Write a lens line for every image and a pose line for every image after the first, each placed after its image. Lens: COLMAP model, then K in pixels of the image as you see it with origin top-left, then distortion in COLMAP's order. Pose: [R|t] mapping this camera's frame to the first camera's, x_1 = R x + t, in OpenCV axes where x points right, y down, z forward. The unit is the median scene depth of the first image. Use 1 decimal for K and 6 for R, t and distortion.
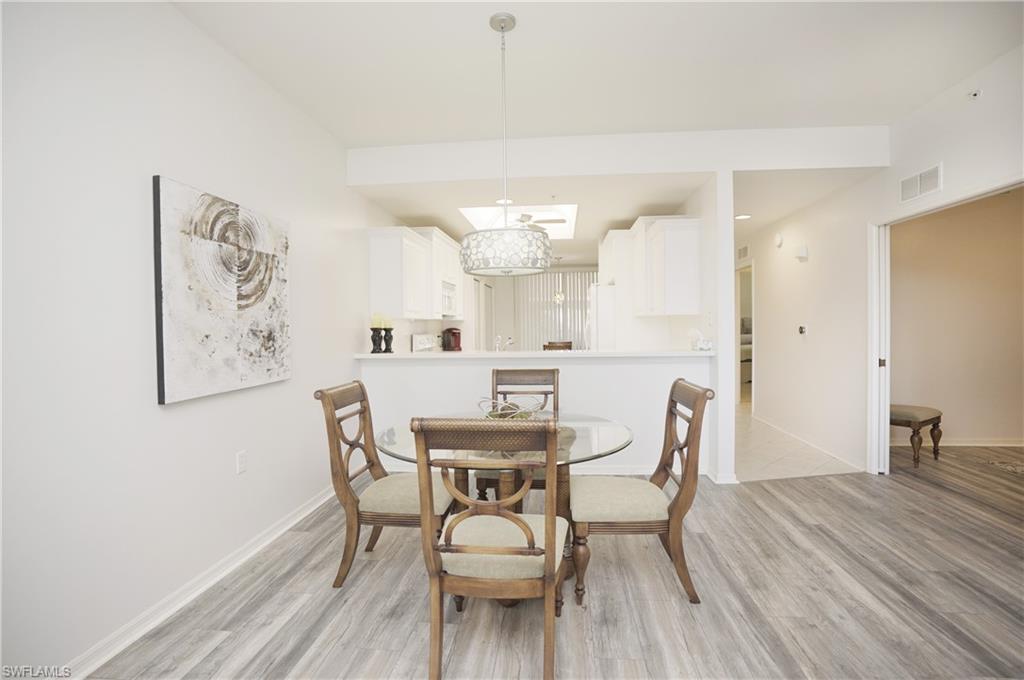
lens RADIAL K [[475.7, 0, 516.1], [0, 475.7, 337.1], [0, 0, 1]] dist [-0.073388, 0.029732]
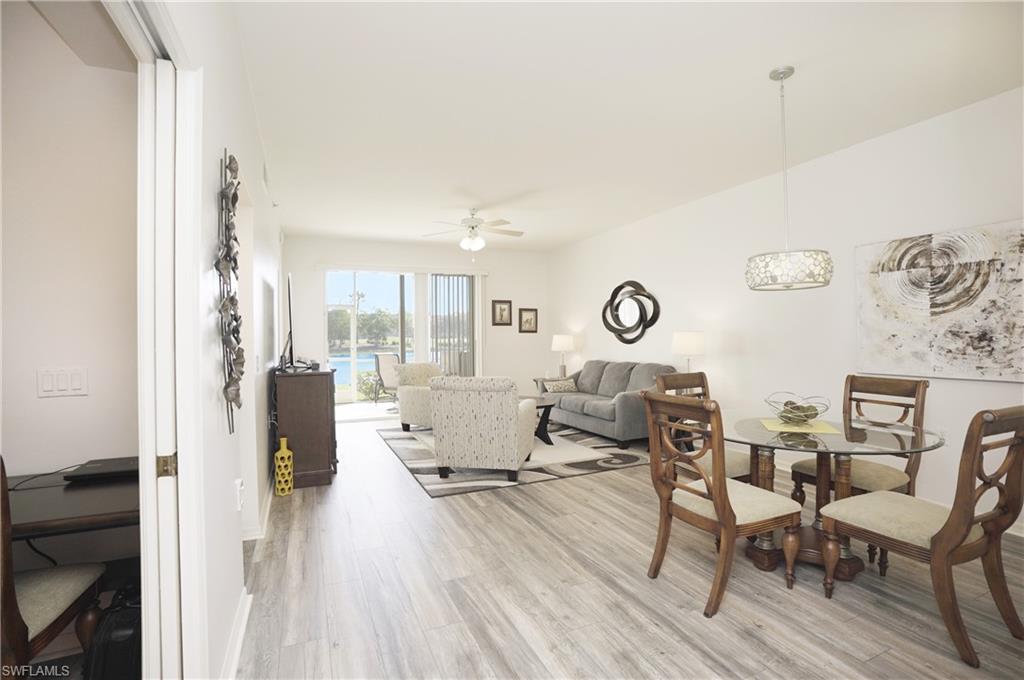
lens RADIAL K [[475.7, 0, 516.1], [0, 475.7, 337.1], [0, 0, 1]] dist [-0.073388, 0.029732]
pose [[-0.866927, 0.025586, -0.497778, 0.985838], [0.012551, 0.999486, 0.029515, -0.048439], [0.498277, 0.019339, -0.866802, 1.446796]]
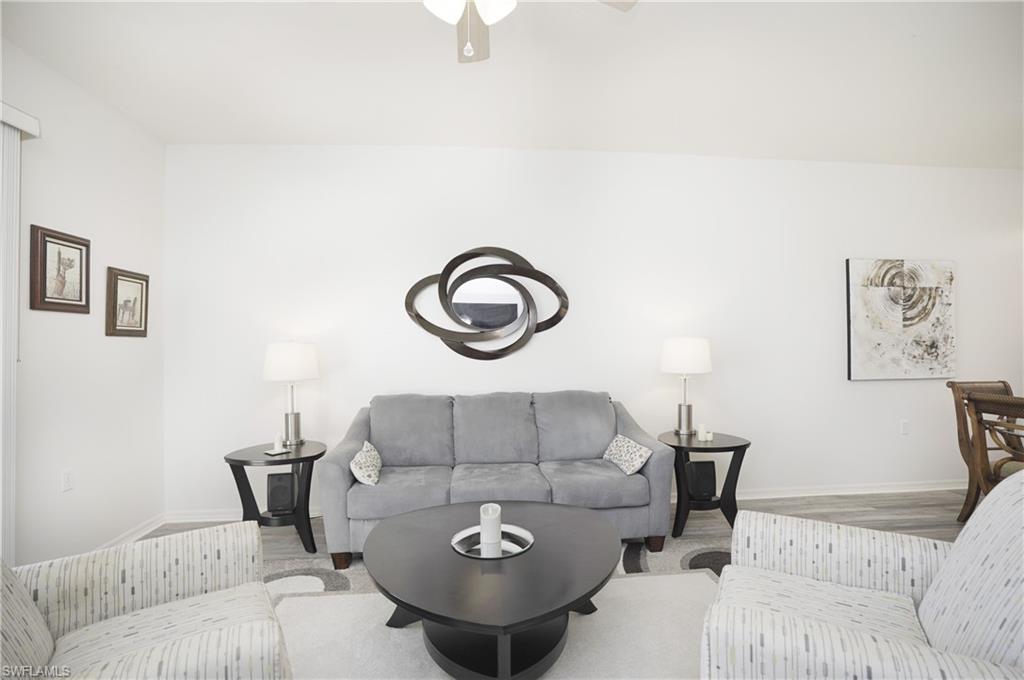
lens RADIAL K [[475.7, 0, 516.1], [0, 475.7, 337.1], [0, 0, 1]] dist [-0.073388, 0.029732]
pose [[0.186334, -0.002280, -0.982484, 0.629628], [-0.019540, 0.999791, -0.006027, 0.007198], [0.982292, 0.020321, 0.186251, -0.527144]]
